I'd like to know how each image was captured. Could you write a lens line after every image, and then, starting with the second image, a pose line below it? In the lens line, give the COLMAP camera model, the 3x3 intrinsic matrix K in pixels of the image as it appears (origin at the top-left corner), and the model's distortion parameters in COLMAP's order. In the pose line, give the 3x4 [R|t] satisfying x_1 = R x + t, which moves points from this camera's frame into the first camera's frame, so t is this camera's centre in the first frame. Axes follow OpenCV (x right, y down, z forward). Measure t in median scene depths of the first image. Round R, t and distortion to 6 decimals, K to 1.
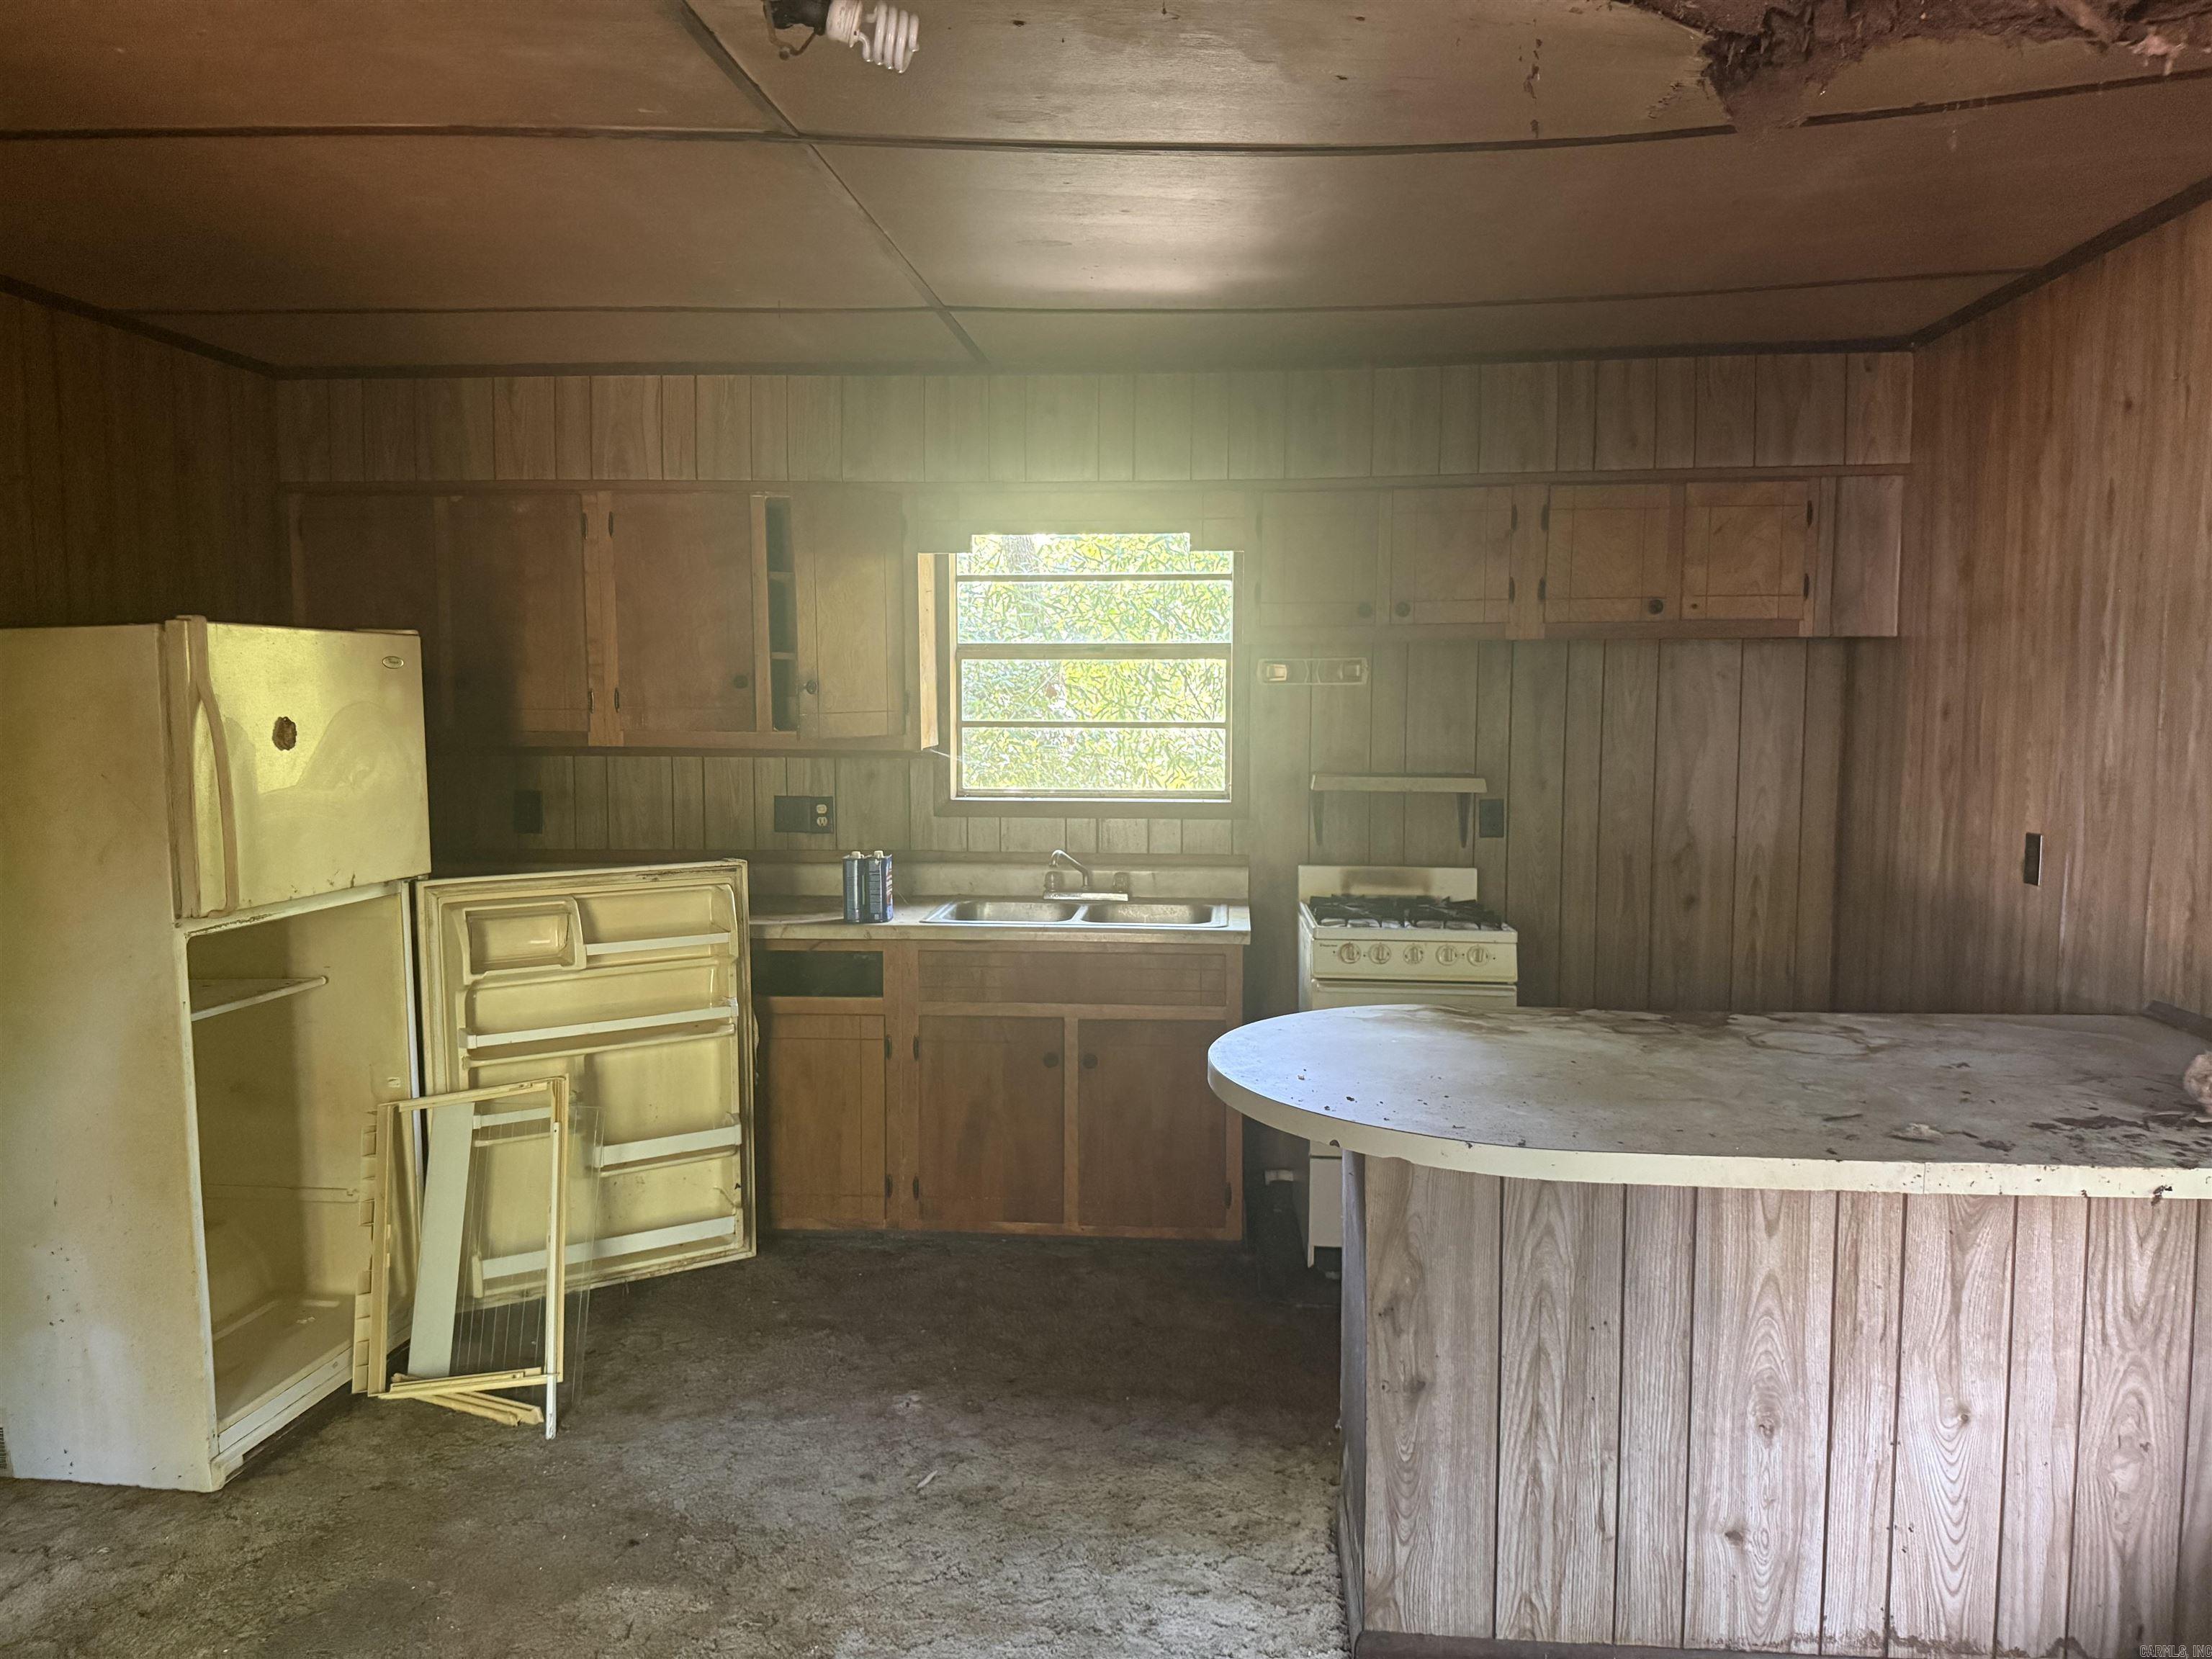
lens RADIAL K [[1583.2, 0, 1061.5], [0, 1583.2, 836.3], [0, 0, 1]] dist [0.042400, -0.053652]
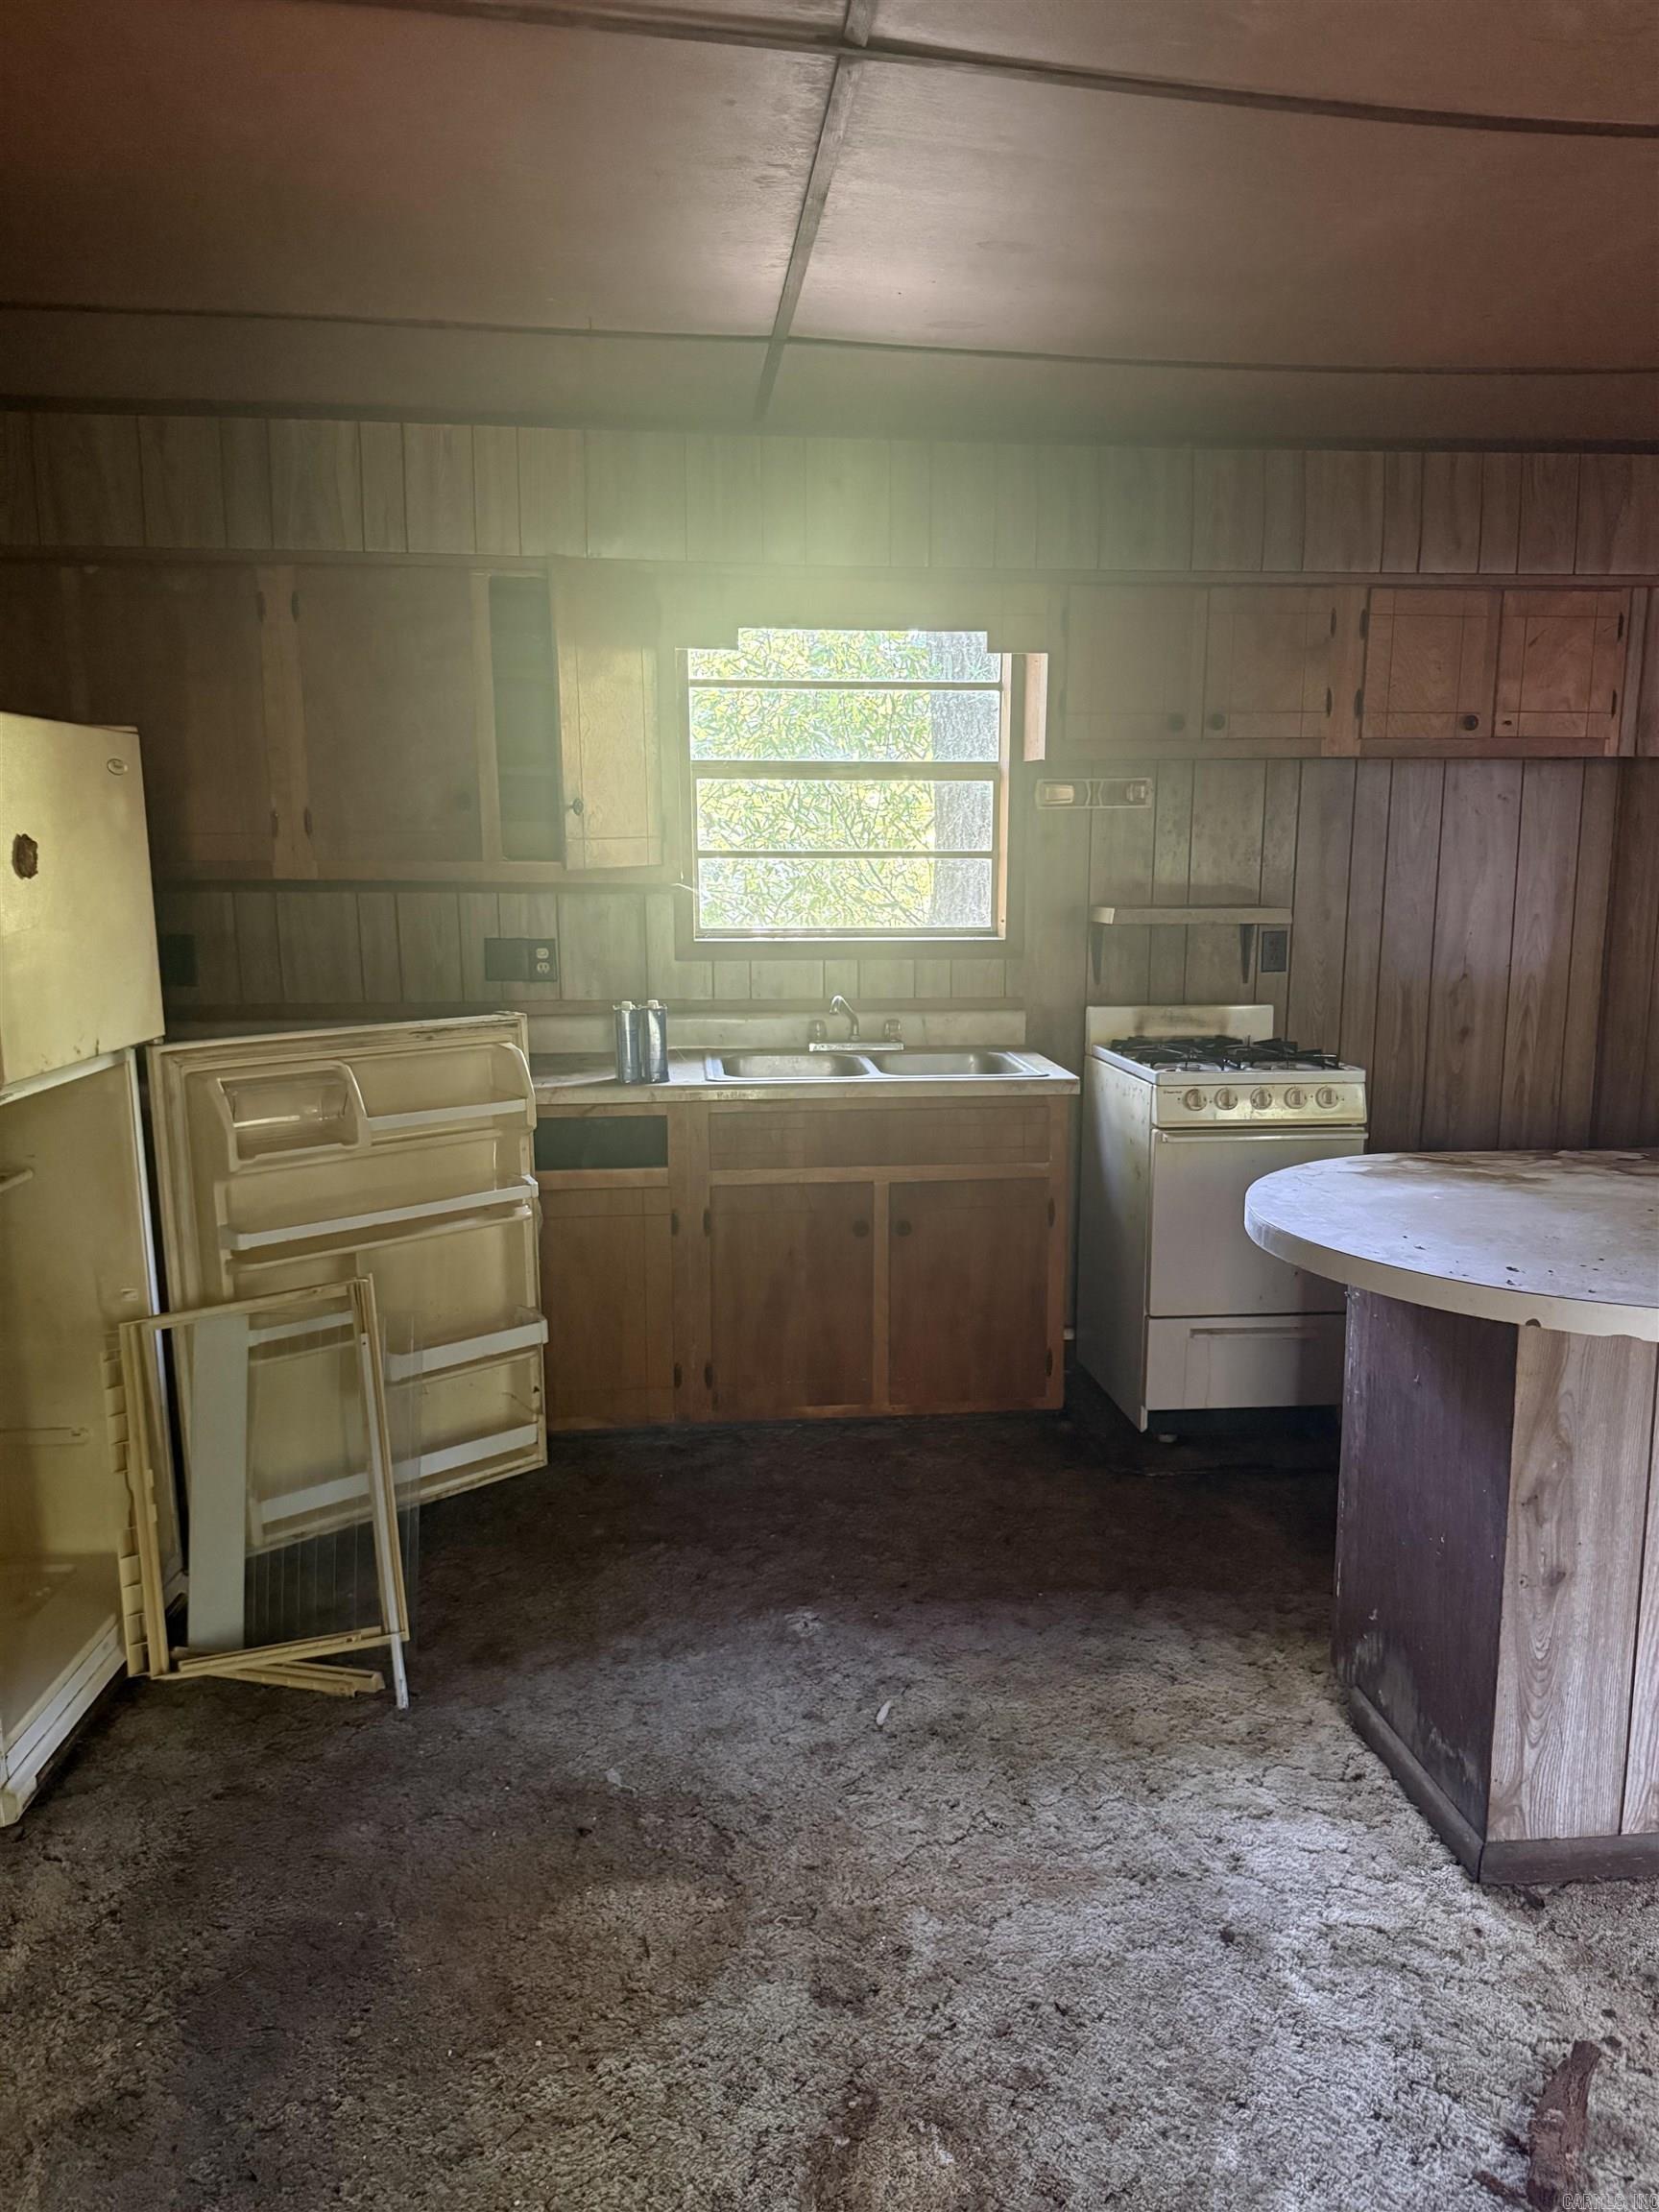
lens RADIAL K [[1583.2, 0, 825.5], [0, 1583.2, 1122.4], [0, 0, 1]] dist [0.042400, -0.053652]
pose [[0.980268, -0.035898, 0.194388, -0.198708], [0.018802, 0.995846, 0.089087, 0.000862], [-0.196778, -0.083674, 0.976871, 0.128397]]
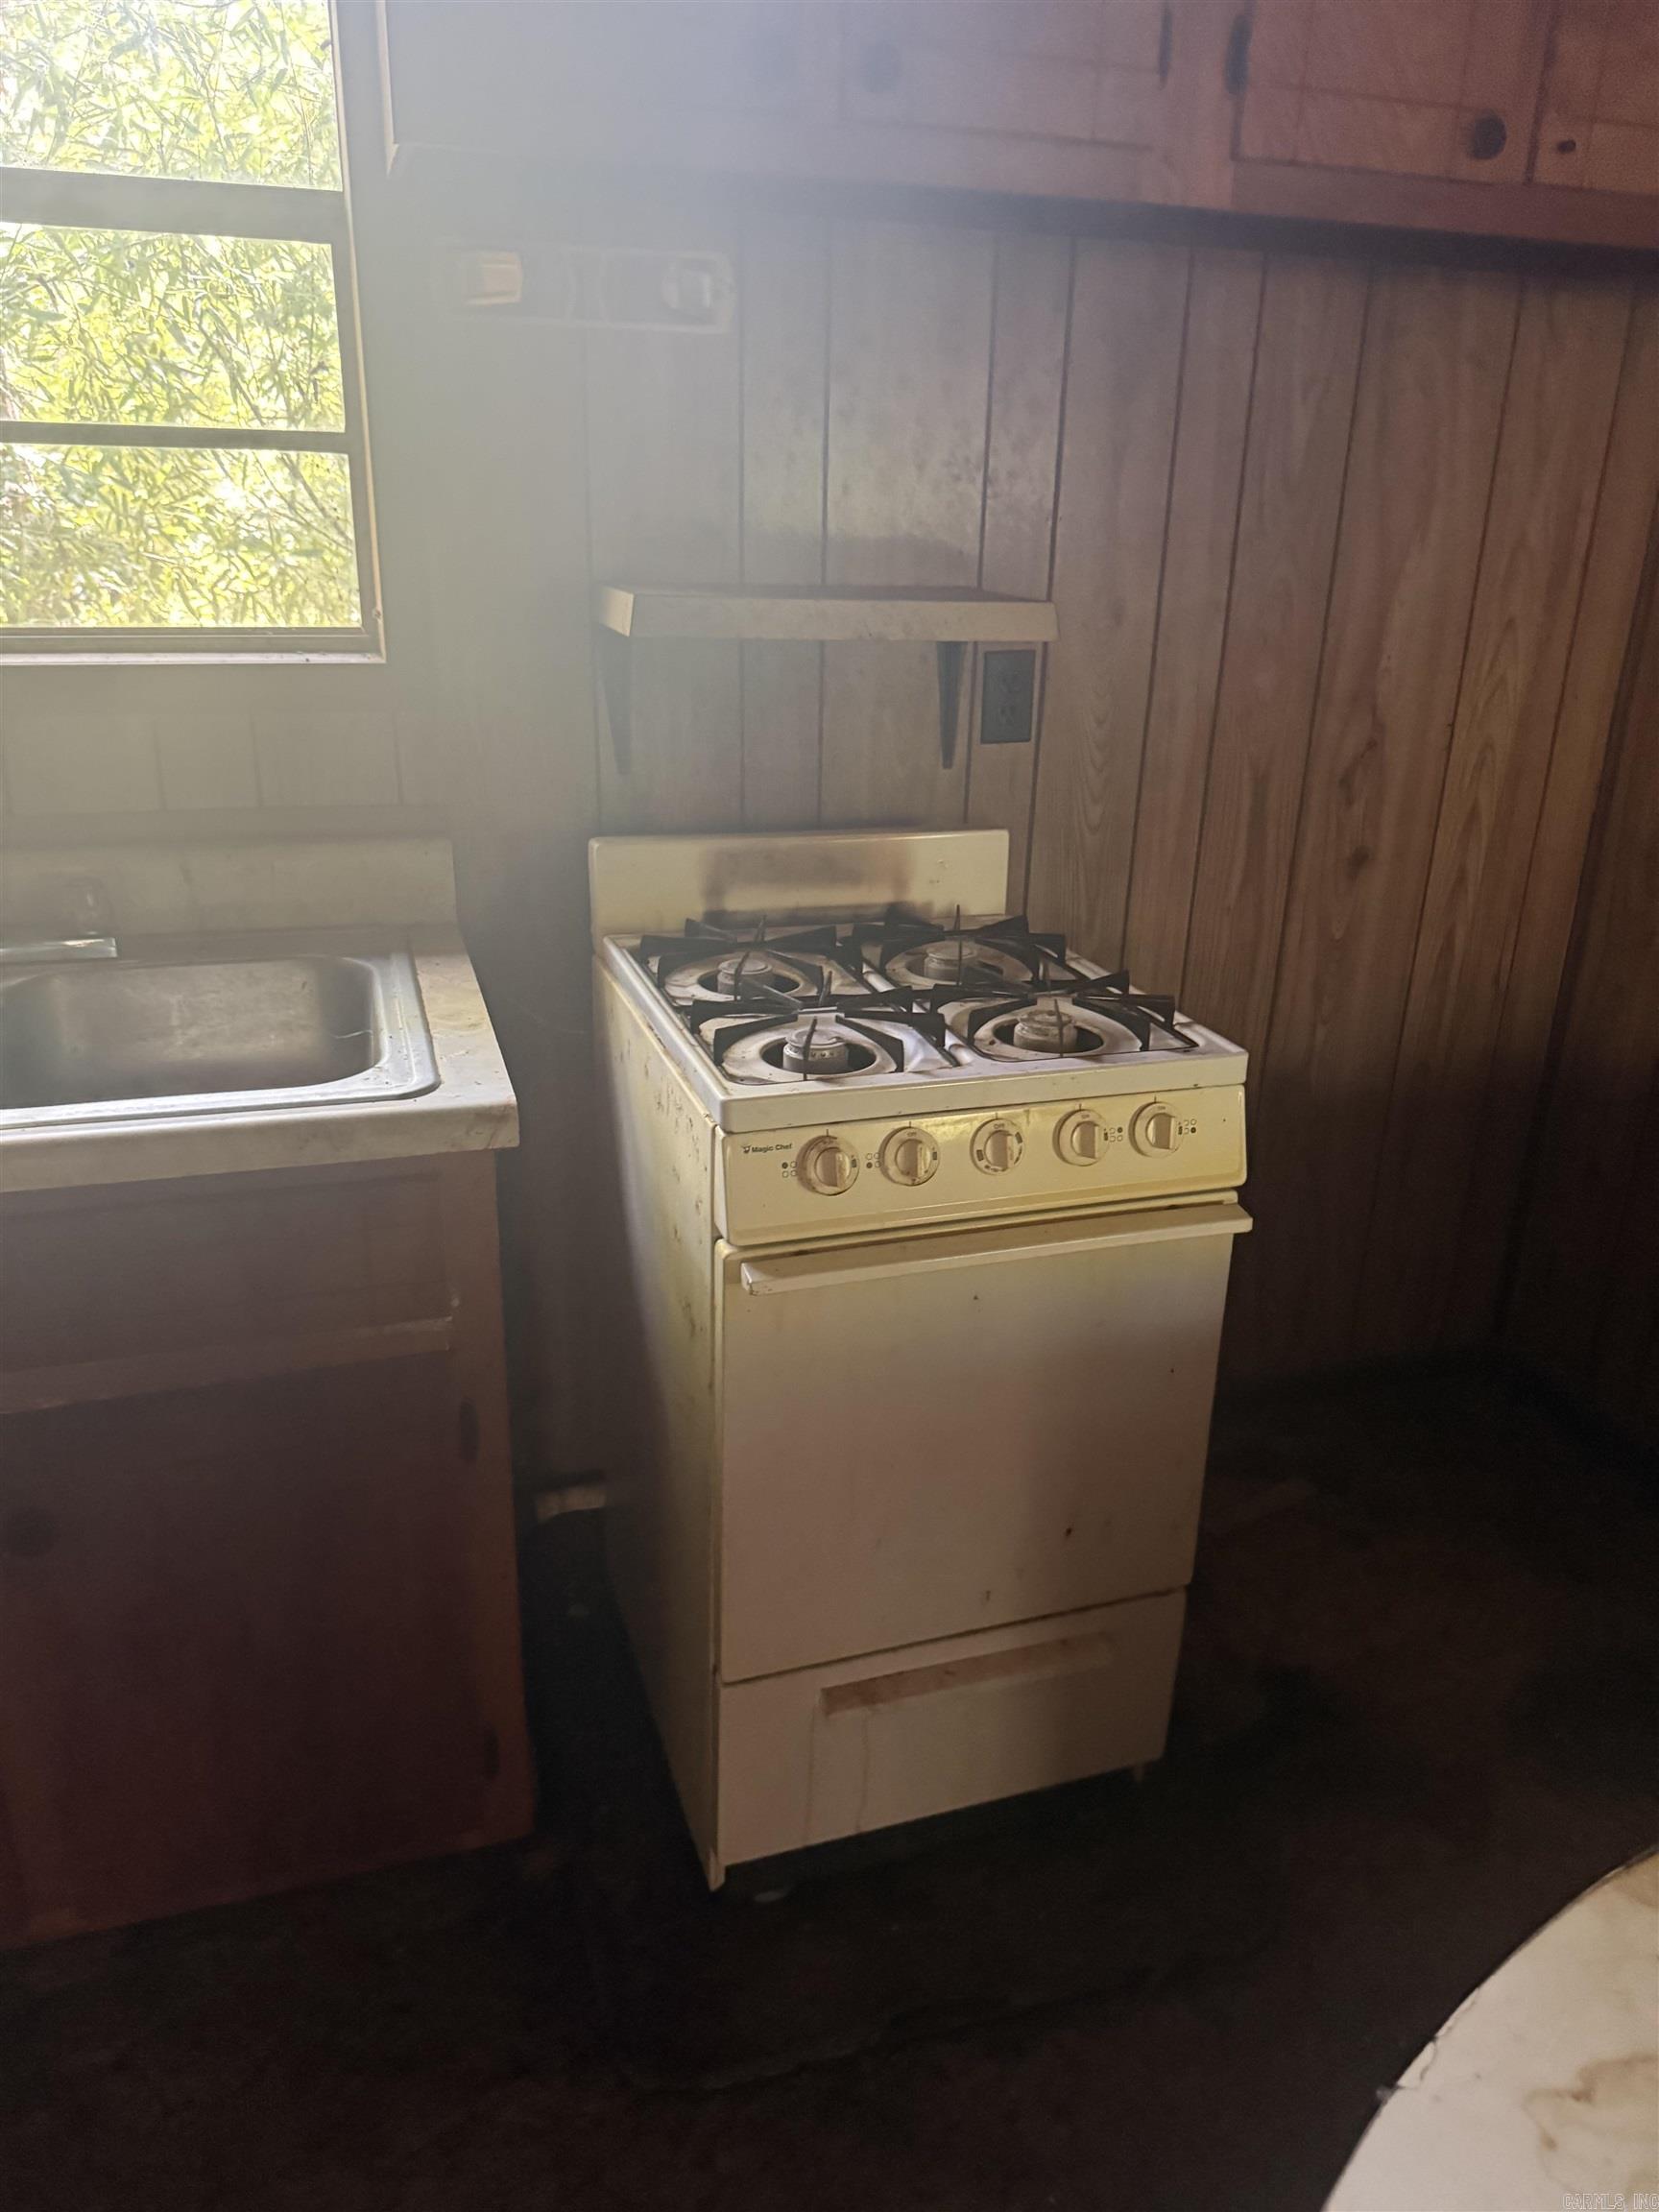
lens RADIAL K [[1583.2, 0, 847.5], [0, 1583.2, 1117.0], [0, 0, 1]] dist [0.042400, -0.053652]
pose [[0.915724, -0.123506, 0.382355, 0.055235], [0.004558, 0.954720, 0.297470, -0.034004], [-0.401782, -0.270657, 0.874823, 0.666994]]
